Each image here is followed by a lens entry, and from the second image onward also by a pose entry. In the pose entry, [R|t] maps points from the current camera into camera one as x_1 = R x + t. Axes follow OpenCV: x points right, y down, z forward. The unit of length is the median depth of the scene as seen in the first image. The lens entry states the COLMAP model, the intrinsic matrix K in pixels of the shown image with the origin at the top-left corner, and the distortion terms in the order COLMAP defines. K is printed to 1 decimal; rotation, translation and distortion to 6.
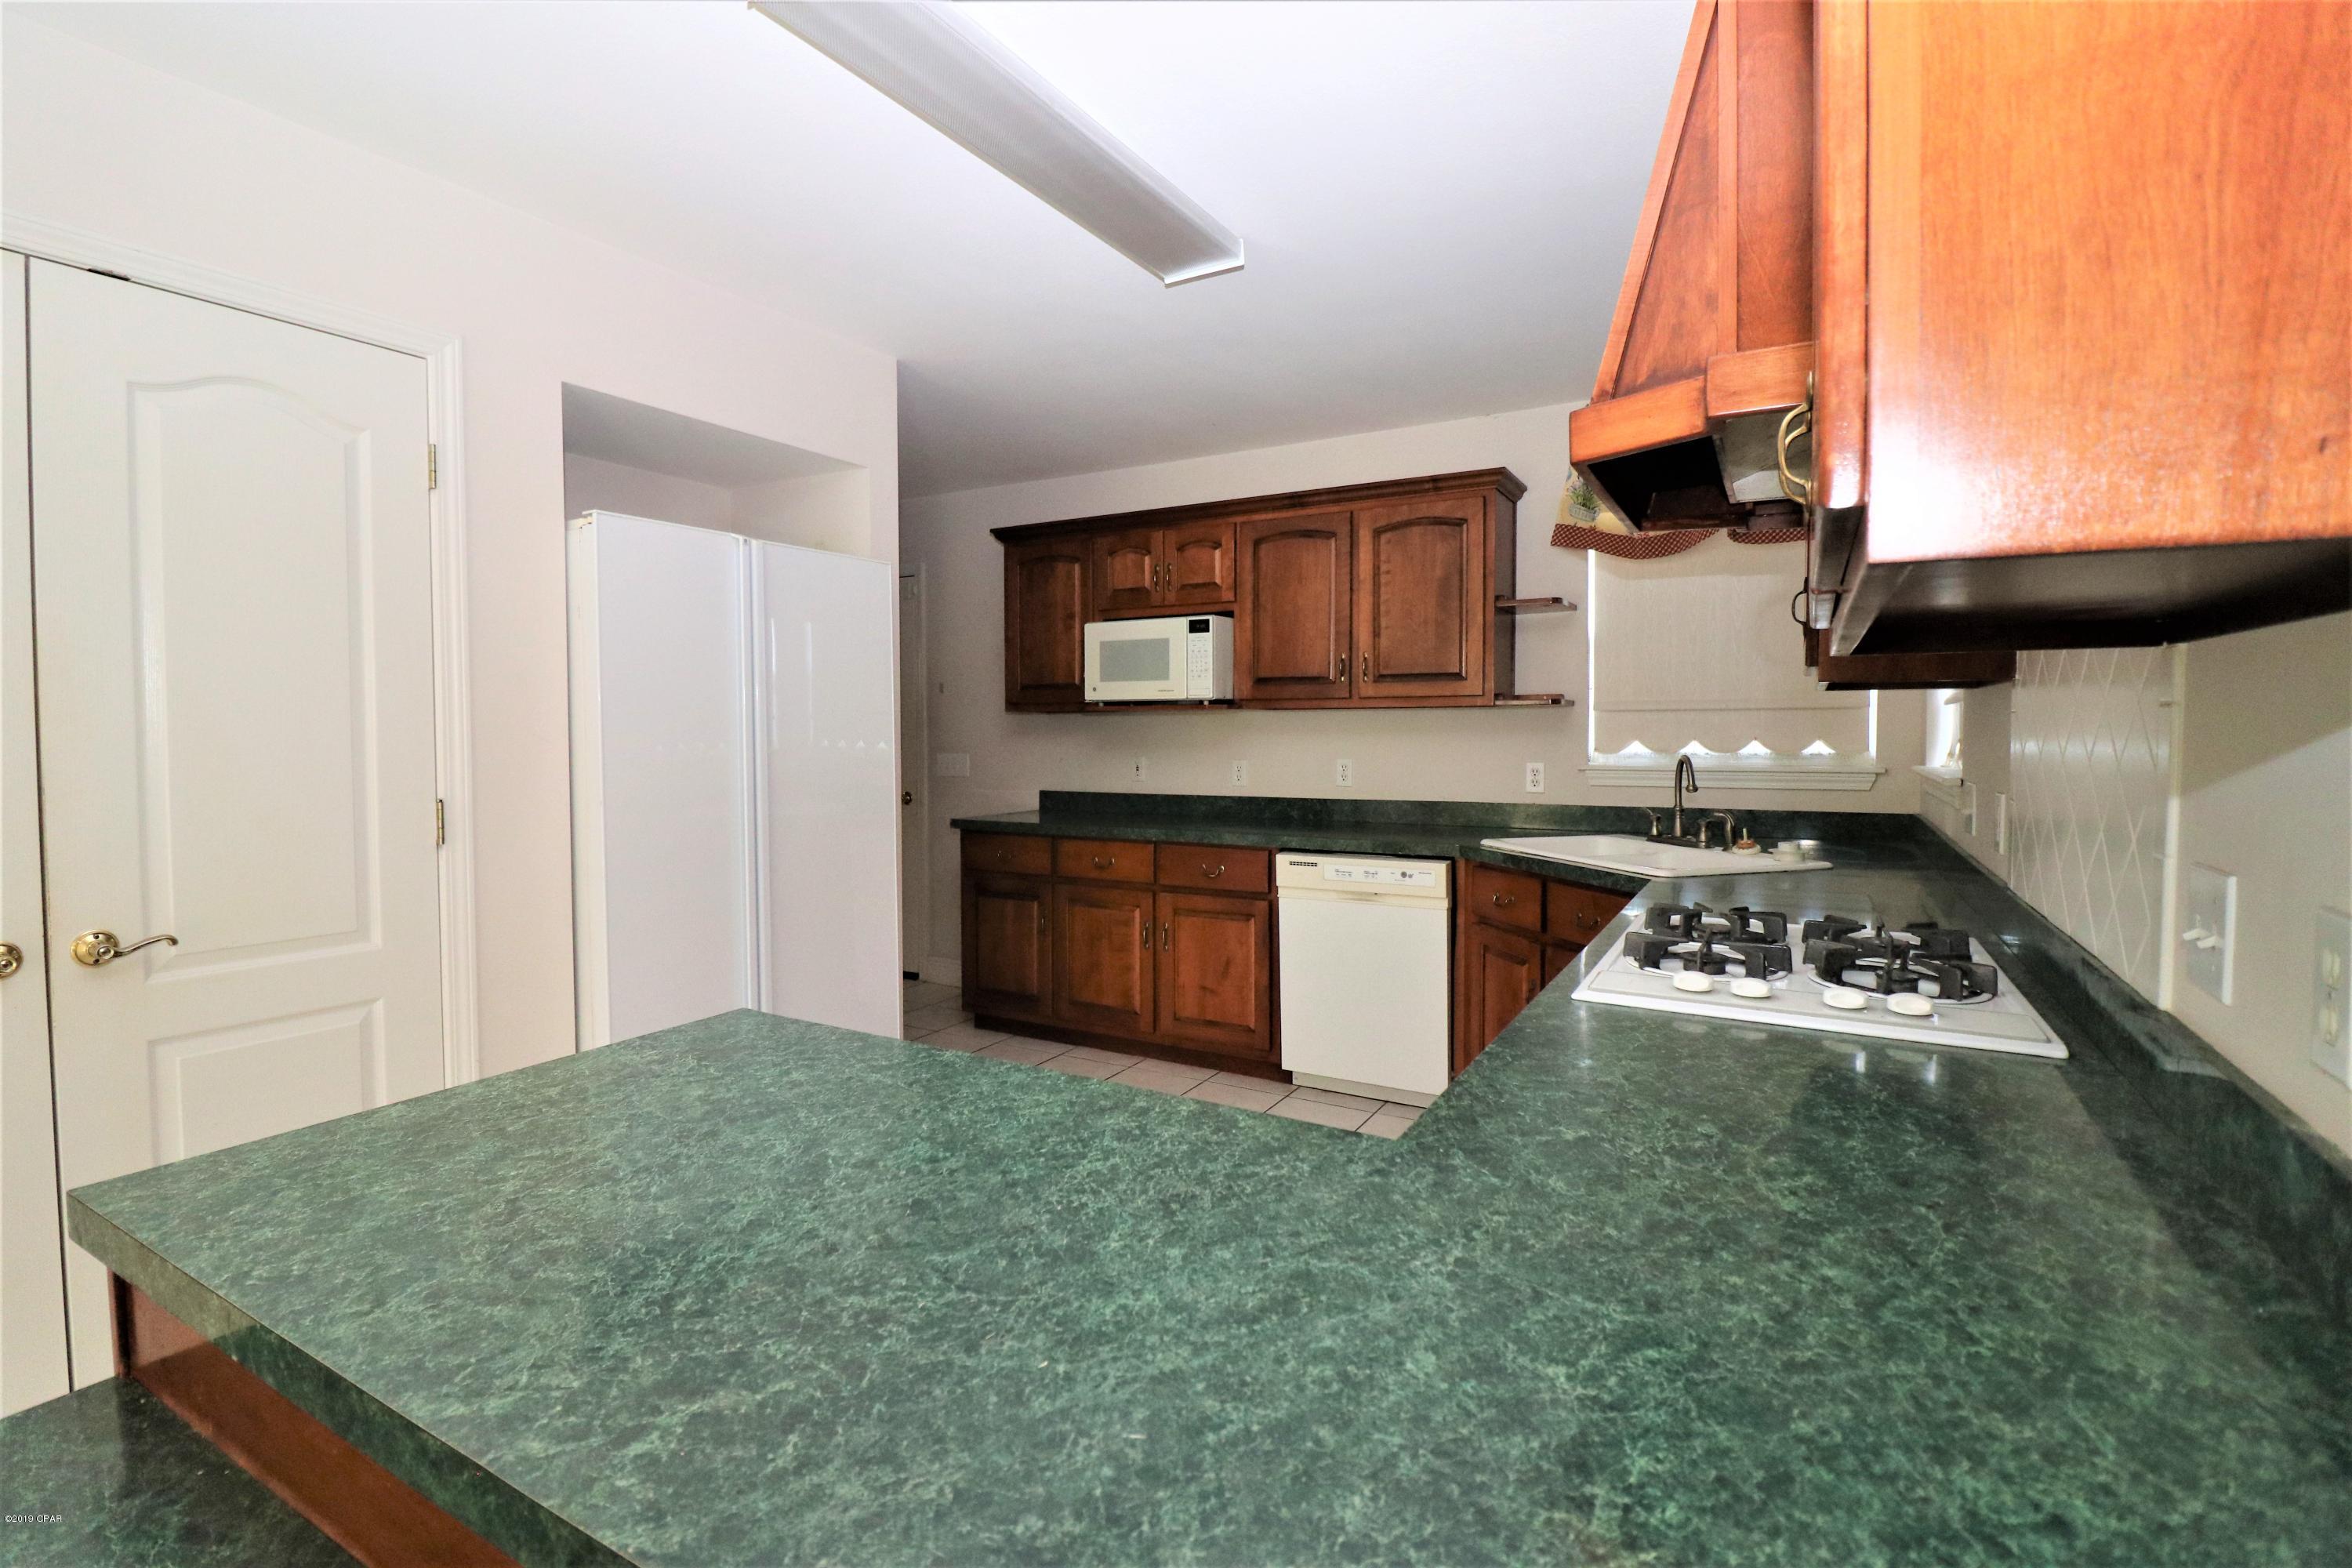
lens RADIAL K [[1090.8, 0, 1172.4], [0, 1090.8, 775.9], [0, 0, 1]] dist [-0.001560, -0.007413]
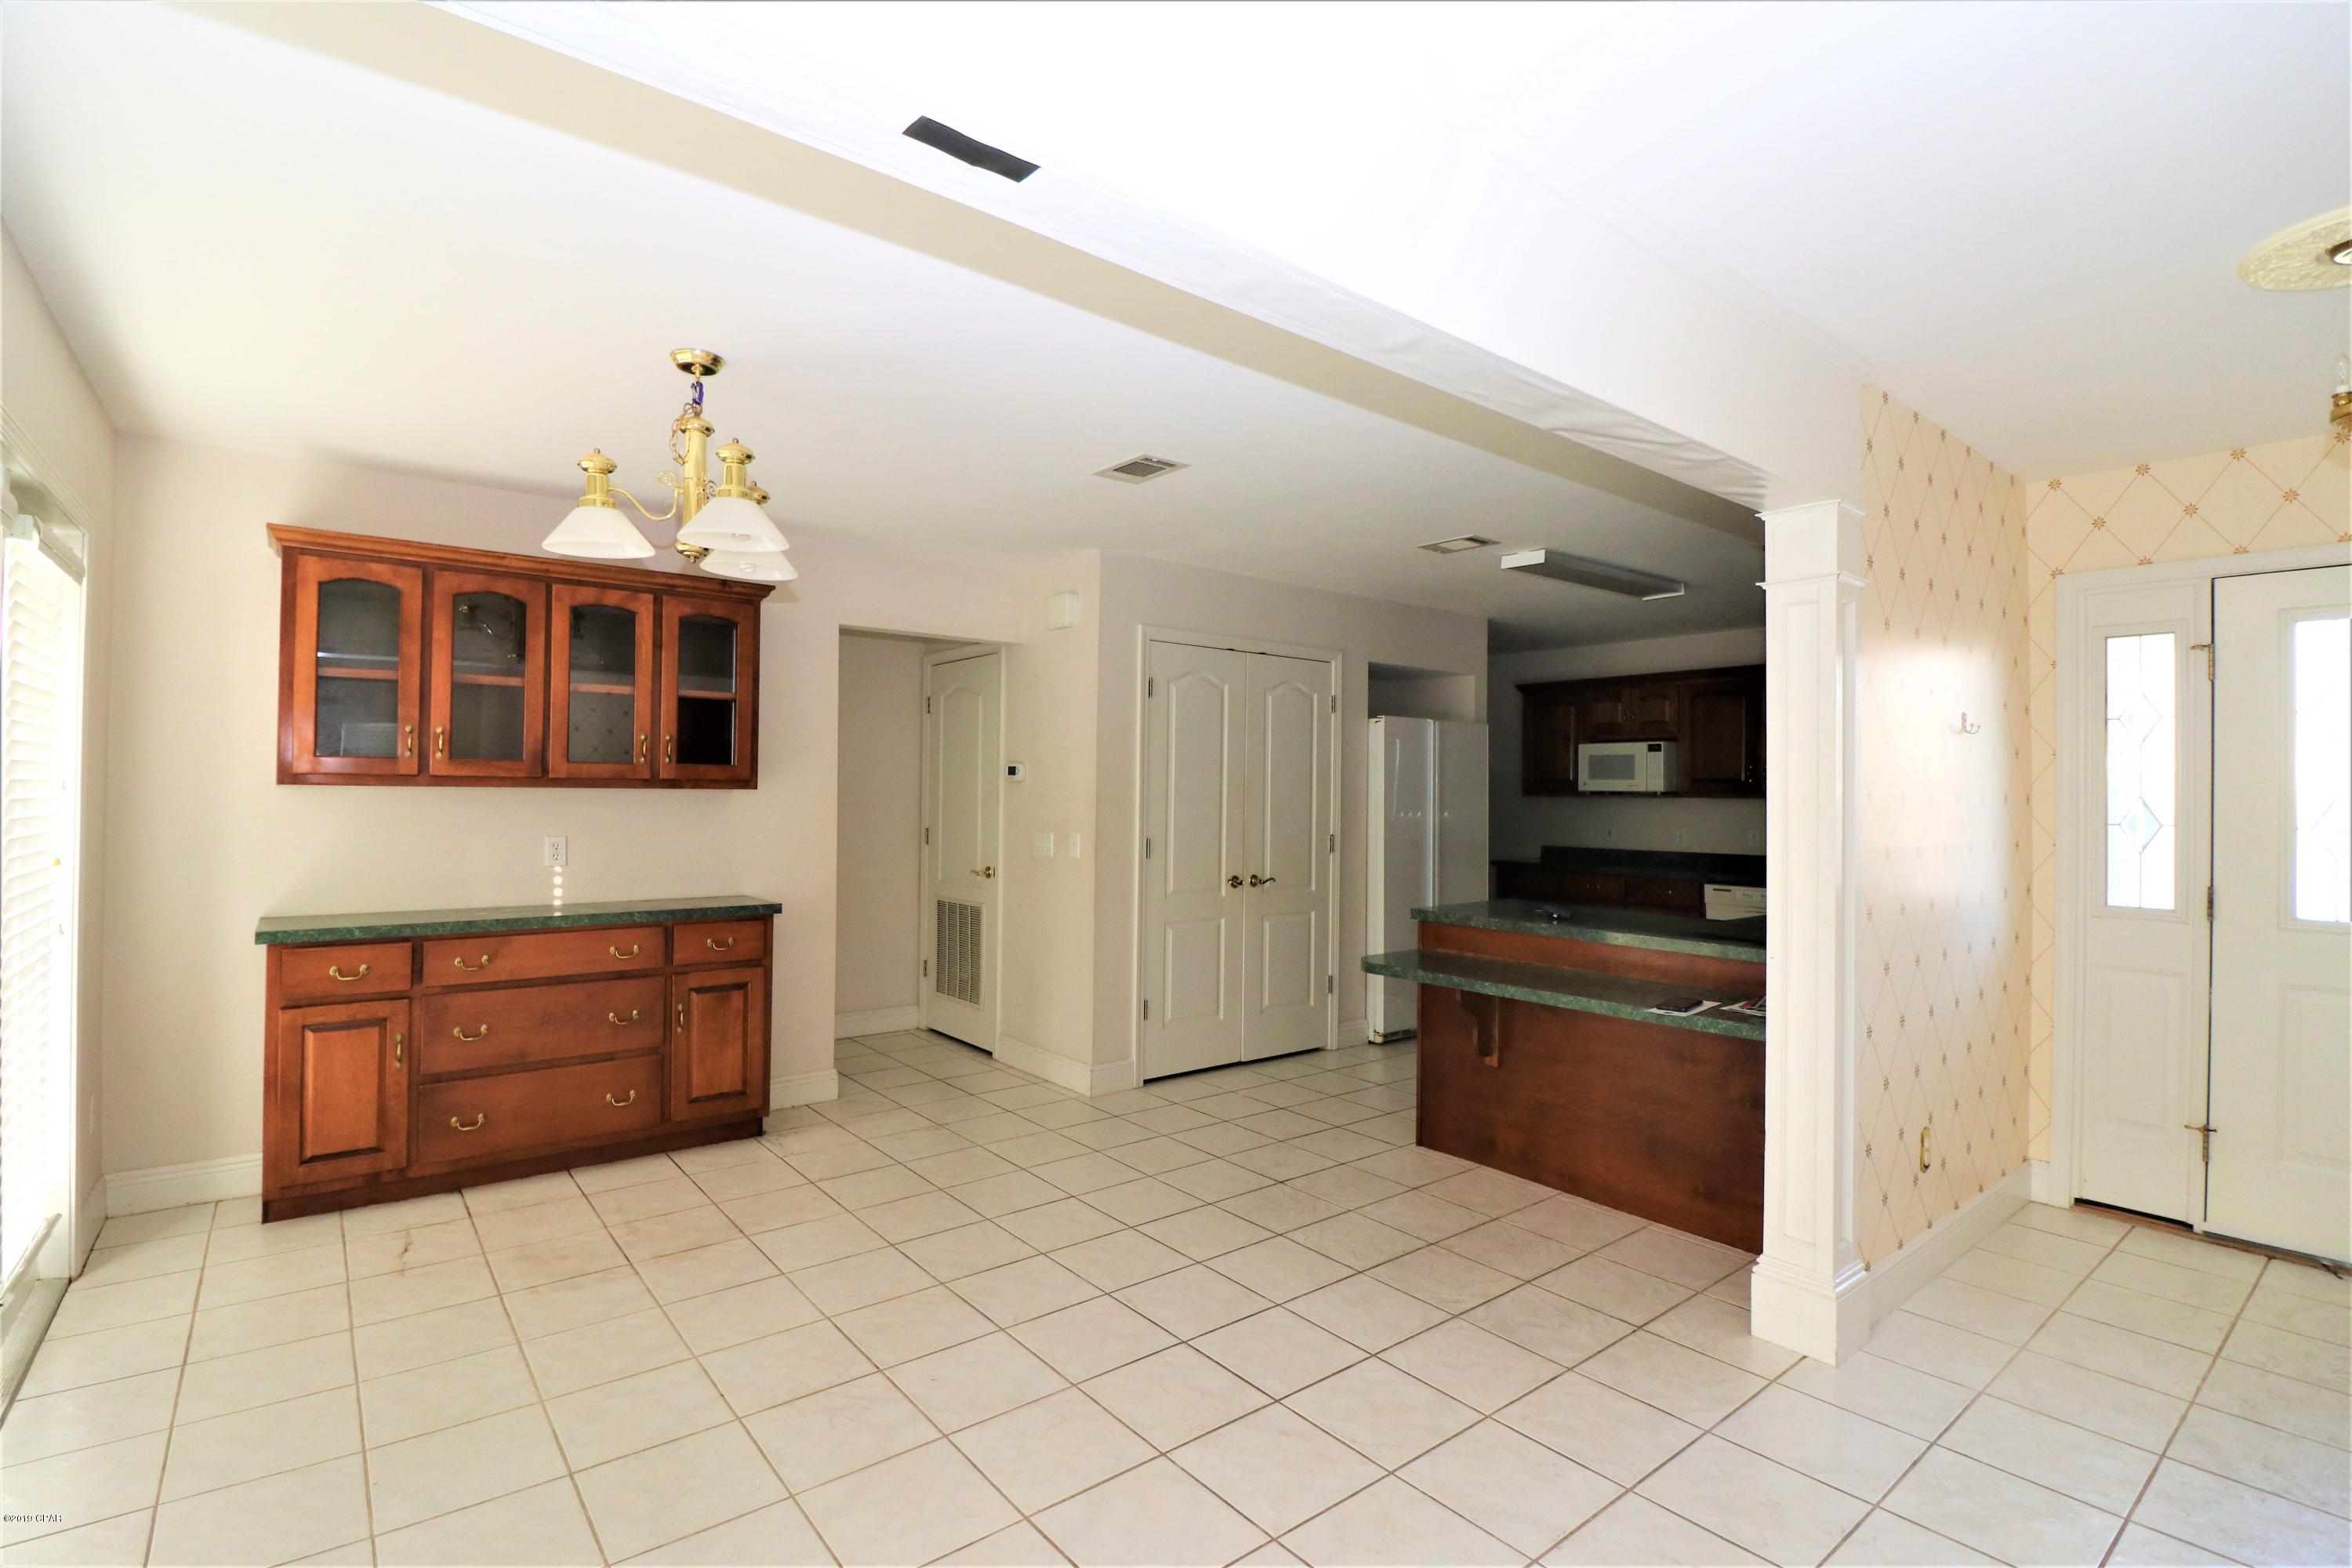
lens RADIAL K [[1090.8, 0, 1169.1], [0, 1090.8, 781.7], [0, 0, 1]] dist [-0.001560, -0.007413]
pose [[0.931887, 0.008993, -0.362638, -0.059019], [-0.030301, 0.998129, -0.053114, 0.024509], [0.361481, 0.060485, 0.930415, -0.774654]]
